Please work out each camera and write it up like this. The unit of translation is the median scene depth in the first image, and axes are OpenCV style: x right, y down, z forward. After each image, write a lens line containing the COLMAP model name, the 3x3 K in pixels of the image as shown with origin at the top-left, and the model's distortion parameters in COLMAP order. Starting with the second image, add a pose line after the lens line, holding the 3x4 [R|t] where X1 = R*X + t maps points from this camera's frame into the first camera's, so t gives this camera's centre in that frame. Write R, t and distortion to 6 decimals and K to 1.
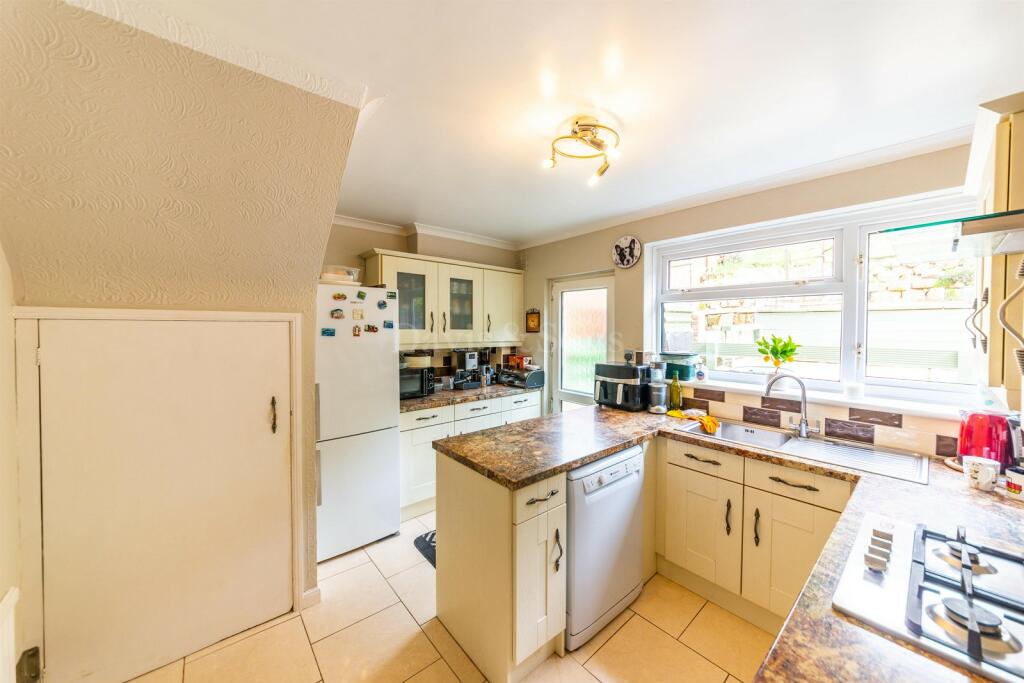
lens RADIAL K [[364.2, 0, 512.5], [0, 364.2, 336.2], [0, 0, 1]] dist [-0.000467, -0.000116]
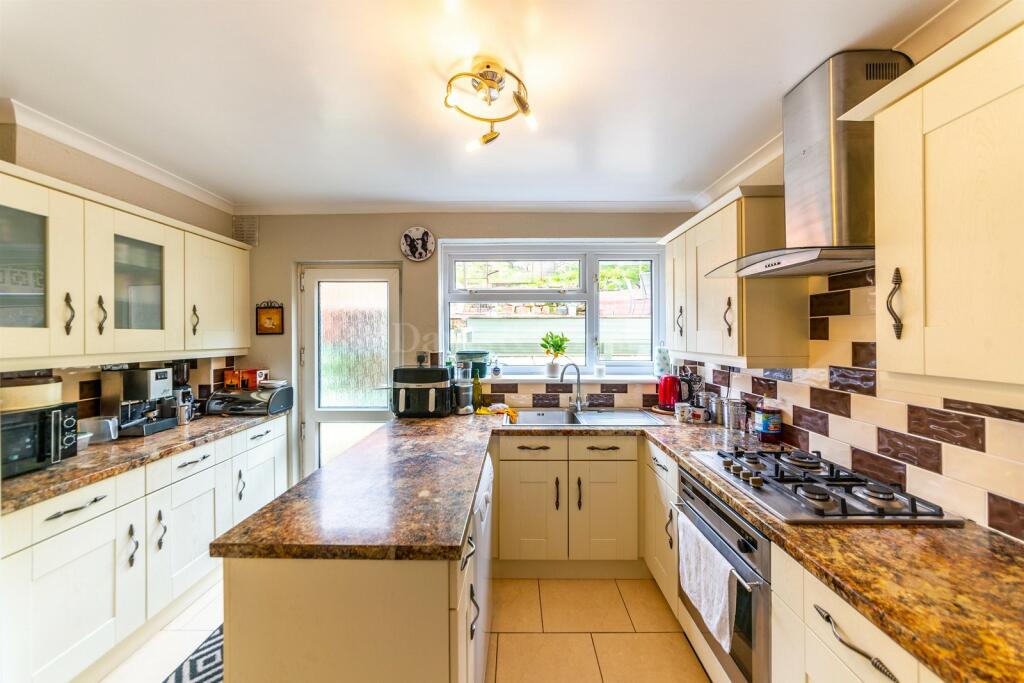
lens RADIAL K [[357.2, 0, 513.5], [0, 357.2, 334.7], [0, 0, 1]] dist [-0.000408, -0.000117]
pose [[0.658013, -0.007597, 0.752968, -0.205465], [0.024387, 0.999640, -0.011226, 0.011716], [-0.752612, 0.025750, 0.657961, 0.237347]]
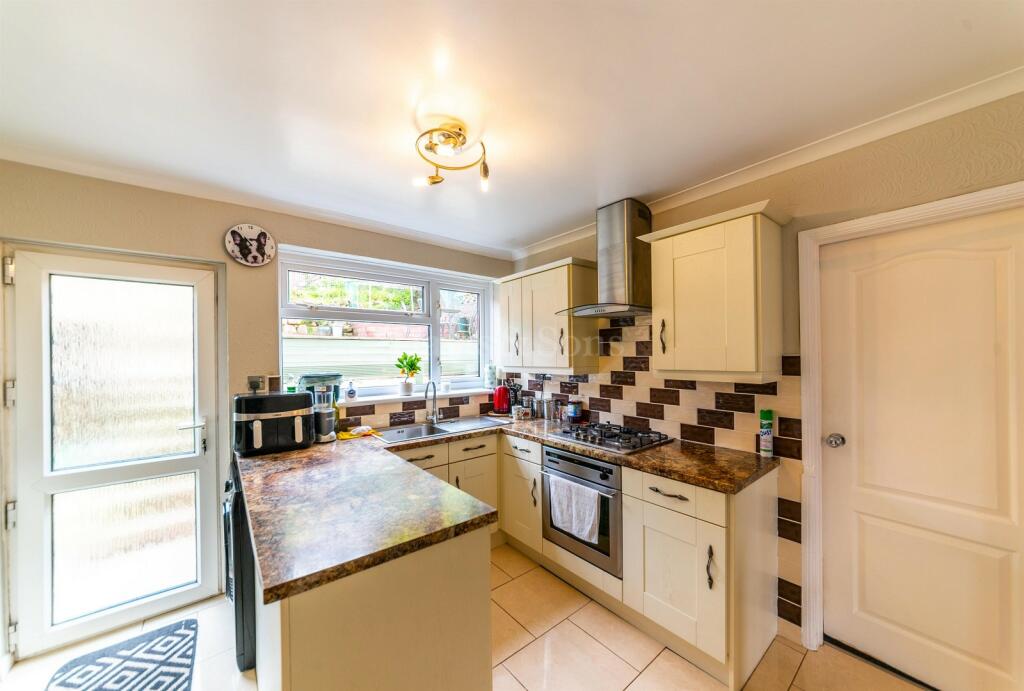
lens RADIAL K [[363.2, 0, 512.8], [0, 363.2, 357.4], [0, 0, 1]] dist [0.007929, -0.000052]
pose [[0.028755, -0.010155, 0.999535, -0.423926], [0.036050, 0.999308, 0.009115, 0.011338], [-0.998936, 0.035771, 0.029101, 0.449755]]
